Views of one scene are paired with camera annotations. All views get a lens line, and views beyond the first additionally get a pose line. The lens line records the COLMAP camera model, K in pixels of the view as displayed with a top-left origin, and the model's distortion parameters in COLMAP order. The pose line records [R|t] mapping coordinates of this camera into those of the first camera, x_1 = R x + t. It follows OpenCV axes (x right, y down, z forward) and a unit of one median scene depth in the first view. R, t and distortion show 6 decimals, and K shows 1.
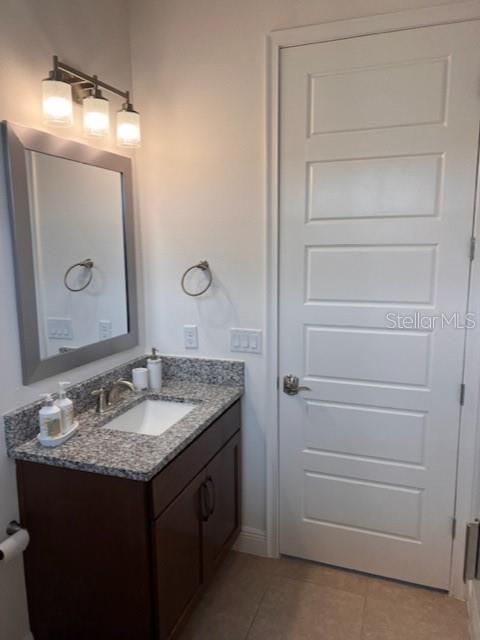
lens RADIAL K [[483.3, 0, 240.0], [0, 483.3, 320.0], [0, 0, 1]] dist [0.030151, -0.007540]
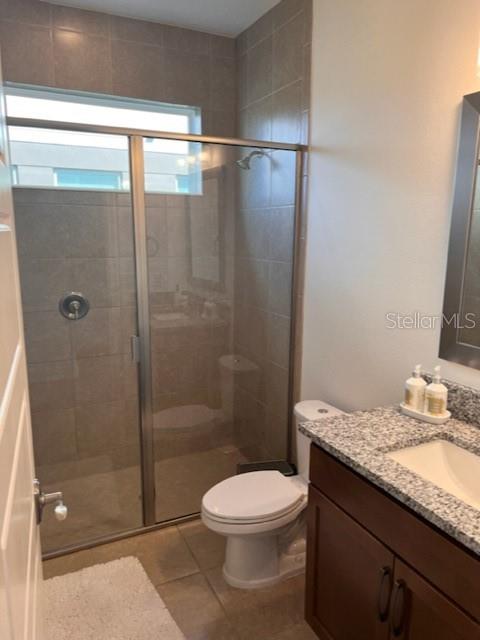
lens RADIAL K [[483.3, 0, 240.0], [0, 483.3, 320.0], [0, 0, 1]] dist [0.030151, -0.007540]
pose [[-0.684562, 0.150513, -0.713246, 0.567074], [-0.120916, 0.941450, 0.314723, -0.210113], [0.718856, 0.301691, -0.626282, 1.316712]]
